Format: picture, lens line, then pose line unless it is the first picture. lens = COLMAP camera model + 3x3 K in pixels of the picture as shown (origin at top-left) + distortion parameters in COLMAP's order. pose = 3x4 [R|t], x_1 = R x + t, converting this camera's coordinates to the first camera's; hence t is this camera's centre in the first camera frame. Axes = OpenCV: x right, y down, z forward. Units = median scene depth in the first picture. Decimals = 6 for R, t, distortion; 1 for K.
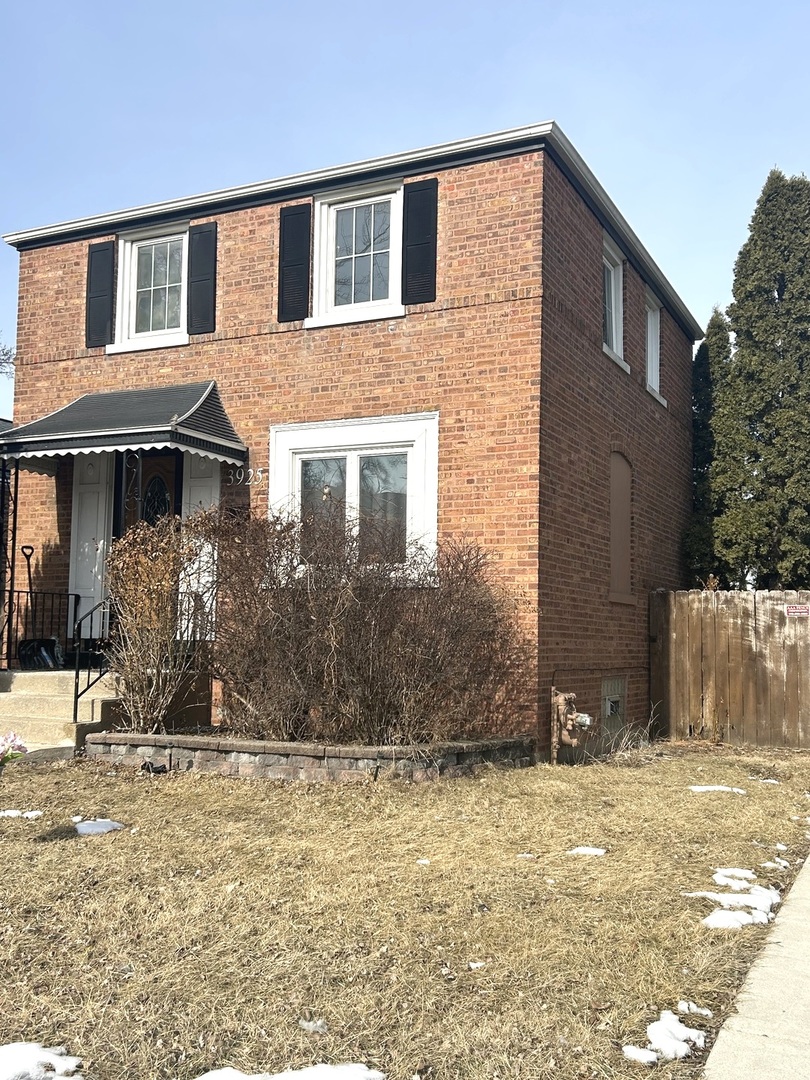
lens RADIAL K [[1083.1, 0, 404.0], [0, 1083.1, 540.5], [0, 0, 1]] dist [0.119578, 0.000000]
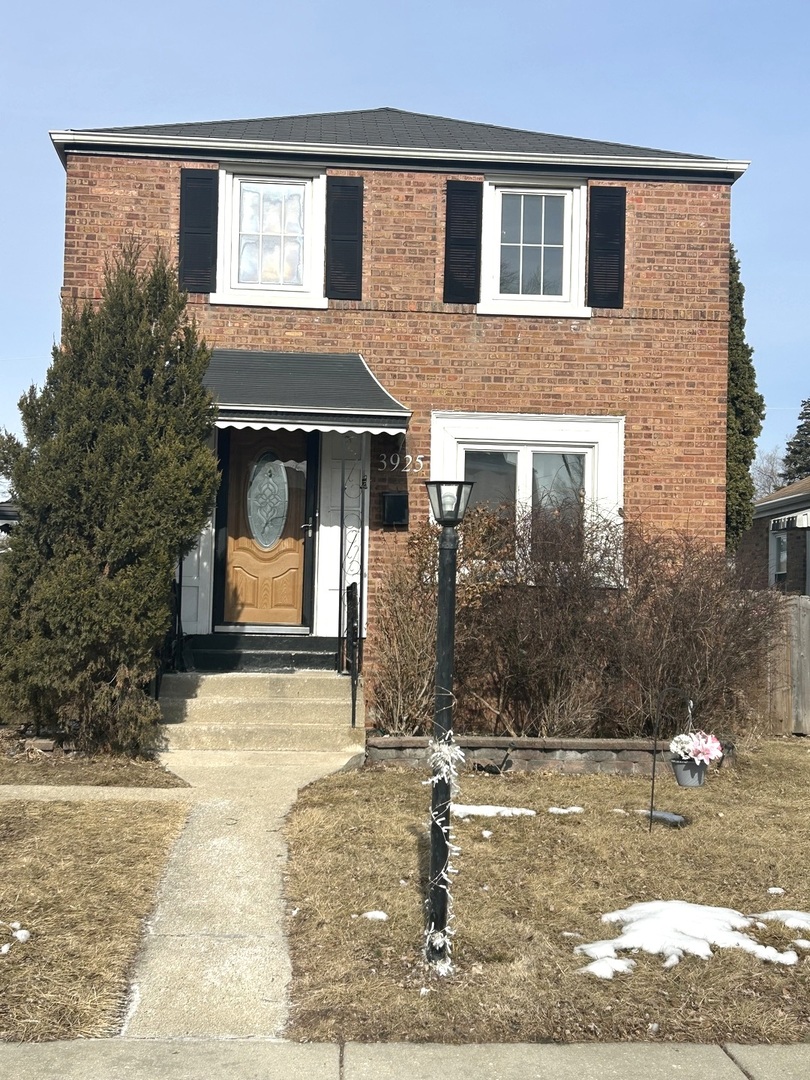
lens RADIAL K [[1355.5, 0, 403.8], [0, 1355.5, 539.1], [0, 0, 1]] dist [0.163338, 0.000000]
pose [[0.845939, 0.037501, 0.531960, -0.792450], [-0.050473, 0.998677, 0.009861, -0.005144], [-0.530886, -0.035191, 0.846712, 0.012657]]
